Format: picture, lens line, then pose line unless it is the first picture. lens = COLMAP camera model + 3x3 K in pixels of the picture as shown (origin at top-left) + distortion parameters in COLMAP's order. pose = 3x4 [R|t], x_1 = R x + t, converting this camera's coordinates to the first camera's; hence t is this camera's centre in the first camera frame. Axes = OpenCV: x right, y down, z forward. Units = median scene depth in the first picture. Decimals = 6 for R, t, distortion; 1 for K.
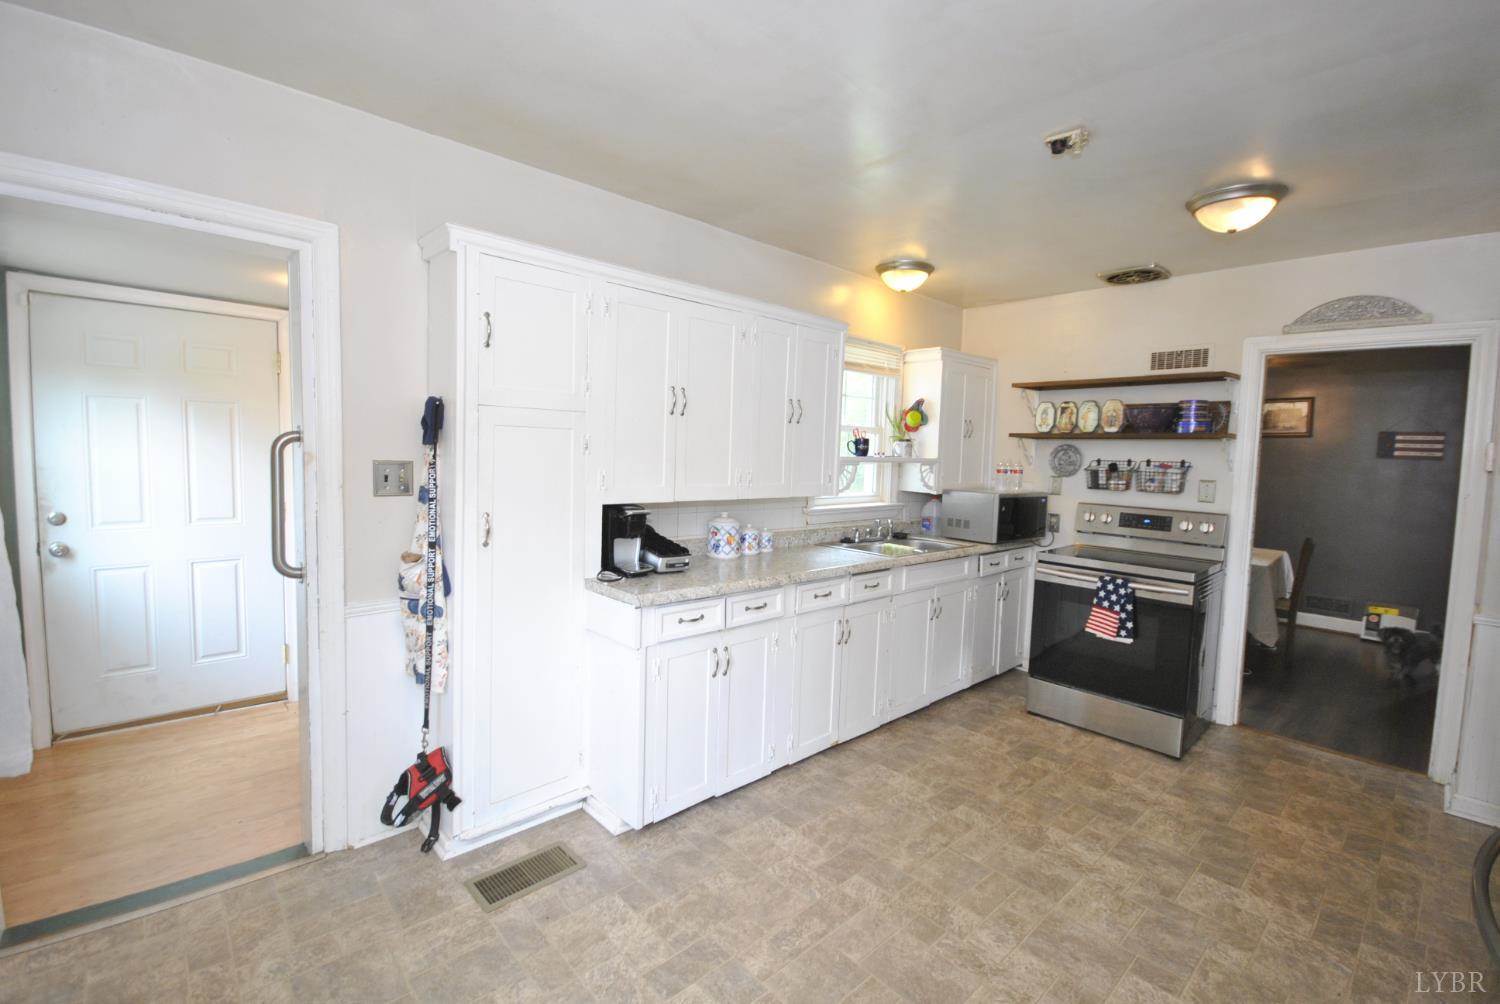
lens RADIAL K [[659.0, 0, 771.2], [0, 659.0, 498.4], [0, 0, 1]] dist [0.000608, -0.000081]
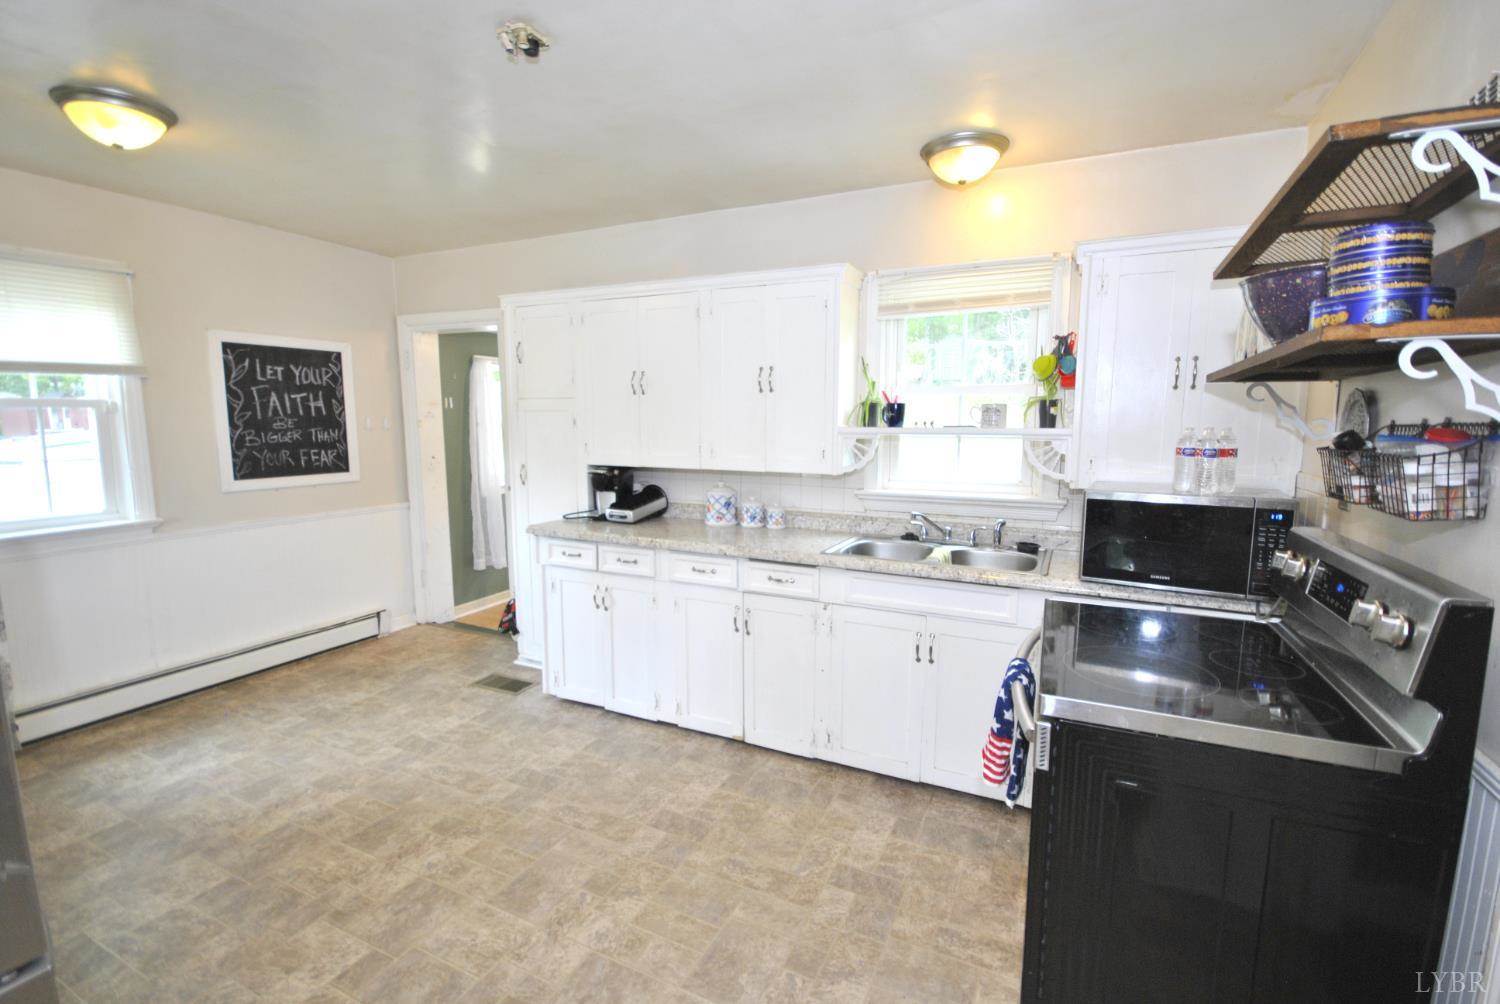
lens RADIAL K [[659.6, 0, 765.2], [0, 659.6, 504.8], [0, 0, 1]] dist [0.001084, -0.006155]
pose [[0.365924, 0.086623, -0.926604, 0.924047], [-0.063540, 0.995661, 0.067986, -0.018886], [0.928473, 0.033999, 0.369841, 0.670521]]
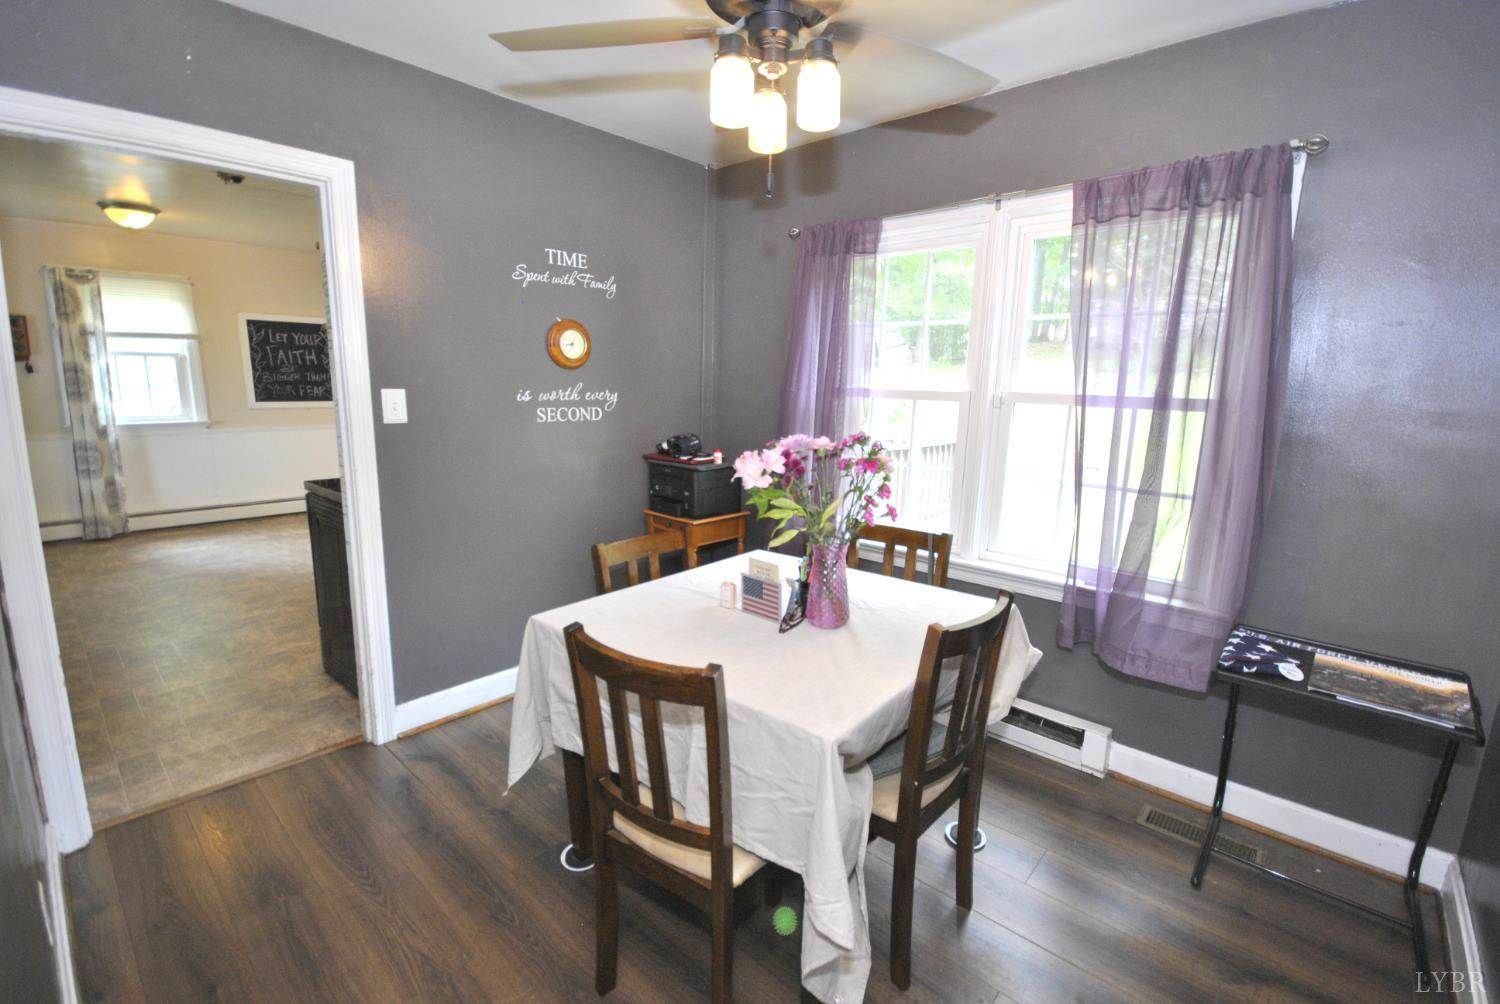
lens RADIAL K [[663.3, 0, 756.4], [0, 663.3, 496.7], [0, 0, 1]] dist [0.002735, 0.000317]
pose [[0.083082, 0.144419, -0.986023, 1.601521], [-0.098989, 0.985746, 0.136038, -0.060524], [0.991614, 0.086303, 0.096194, 1.512720]]
